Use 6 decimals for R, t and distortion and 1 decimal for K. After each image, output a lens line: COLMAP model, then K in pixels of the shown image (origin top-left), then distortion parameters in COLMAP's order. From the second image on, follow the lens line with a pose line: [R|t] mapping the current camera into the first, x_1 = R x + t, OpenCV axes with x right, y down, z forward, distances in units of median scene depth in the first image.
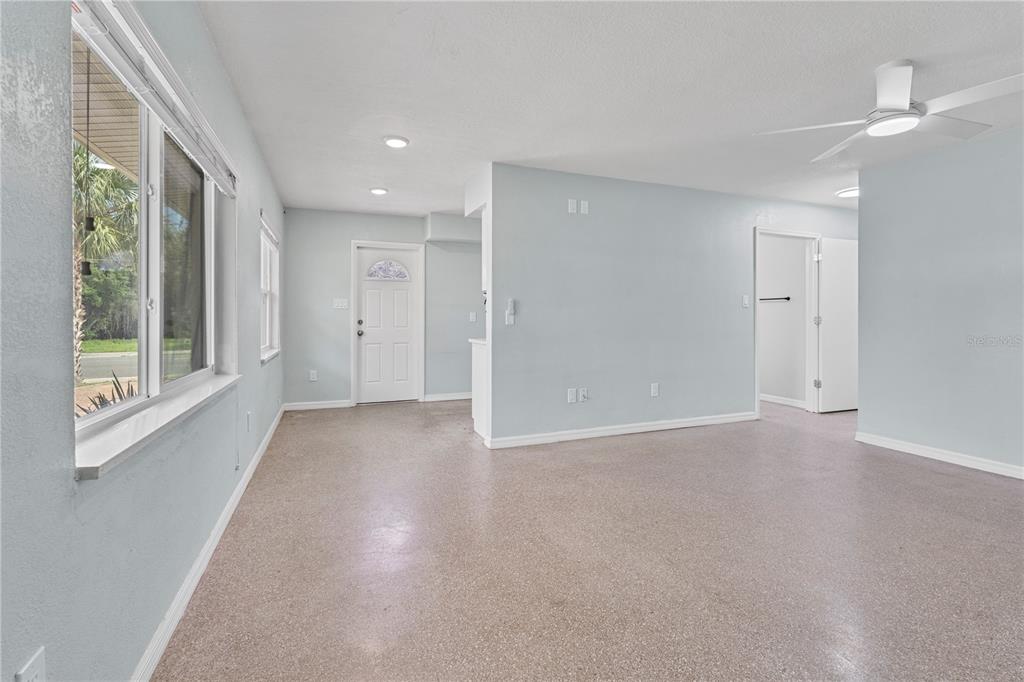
lens RADIAL K [[455.9, 0, 511.9], [0, 455.9, 320.6], [0, 0, 1]] dist [-0.011446, 0.000210]
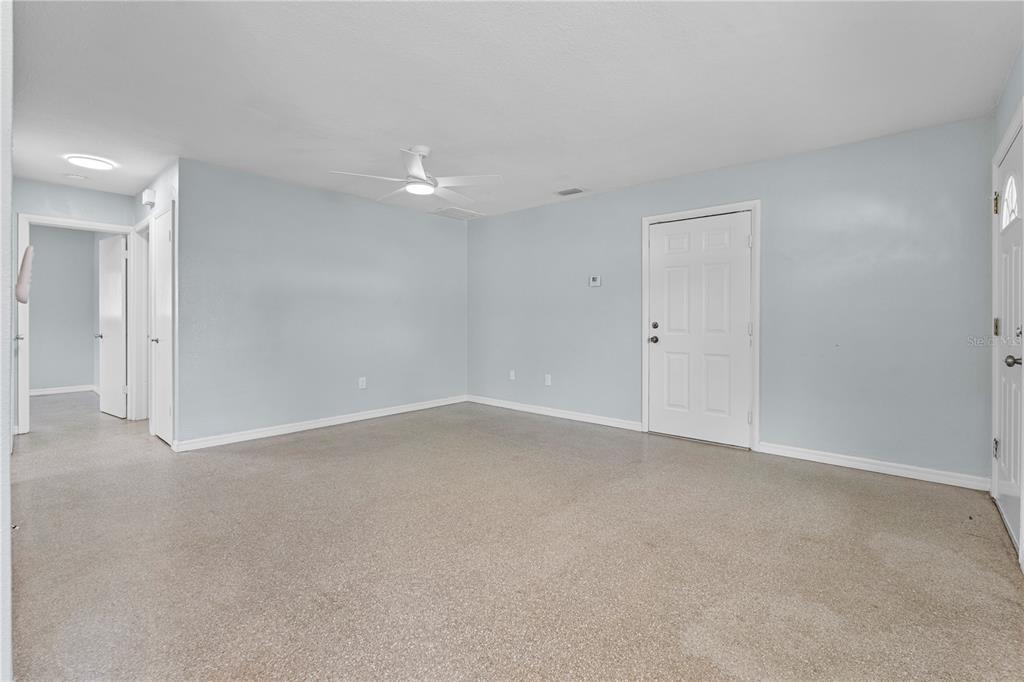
lens RADIAL K [[455.9, 0, 511.9], [0, 455.9, 320.6], [0, 0, 1]] dist [-0.011446, 0.000210]
pose [[-0.445888, -0.002409, 0.895085, -0.298501], [0.001990, 0.999991, 0.003683, -0.002755], [-0.895086, 0.003423, -0.445879, 0.665584]]
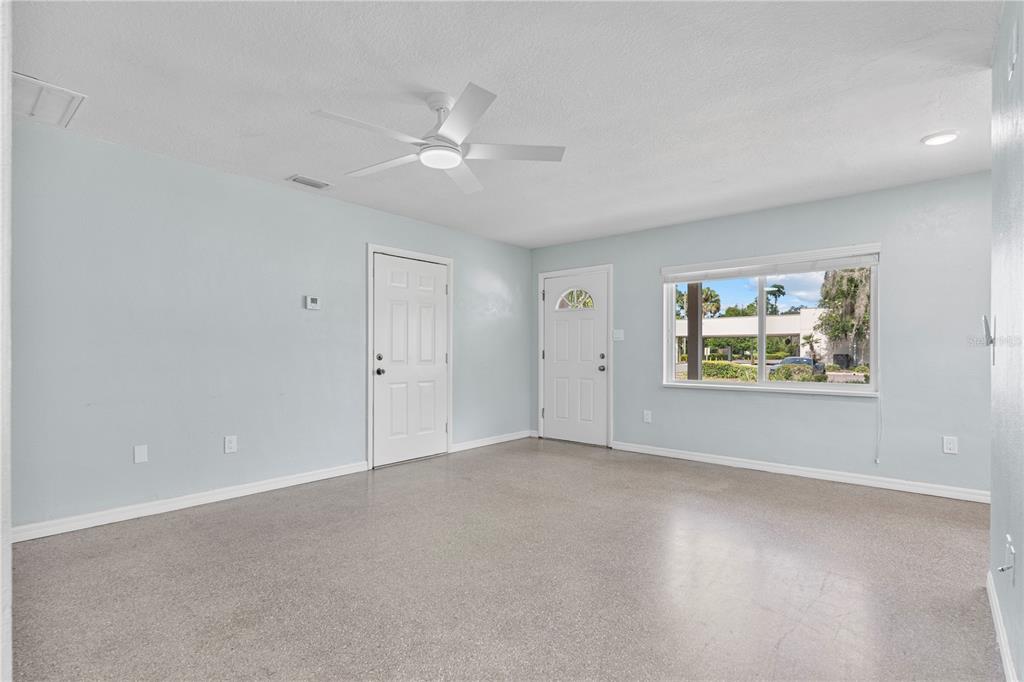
lens RADIAL K [[503.2, 0, 512.7], [0, 503.2, 347.4], [0, 0, 1]] dist [-0.038097, -0.000750]
pose [[-0.885162, -0.005097, -0.465256, 0.580834], [-0.006238, 0.999980, 0.000914, -0.010278], [0.465242, 0.003711, -0.885176, 0.981705]]
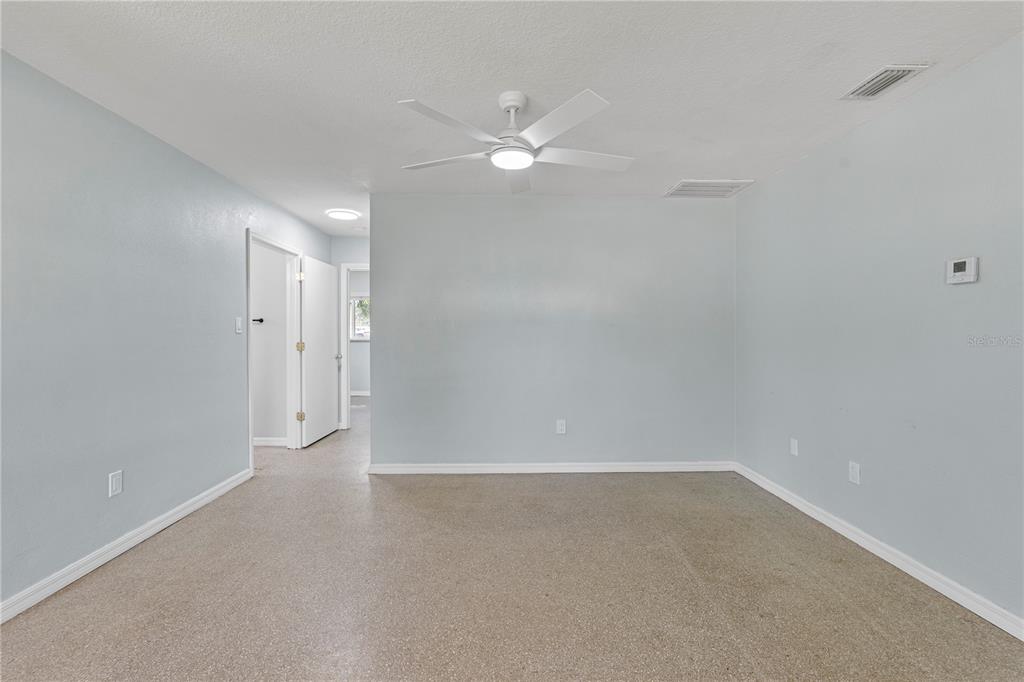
lens RADIAL K [[456.2, 0, 510.4], [0, 456.2, 336.5], [0, 0, 1]] dist [-0.001638, 0.000011]
pose [[0.343571, -0.008082, 0.939092, -0.038544], [0.002895, 0.999967, 0.007547, -0.027868], [-0.939122, 0.000125, 0.343583, 0.318668]]
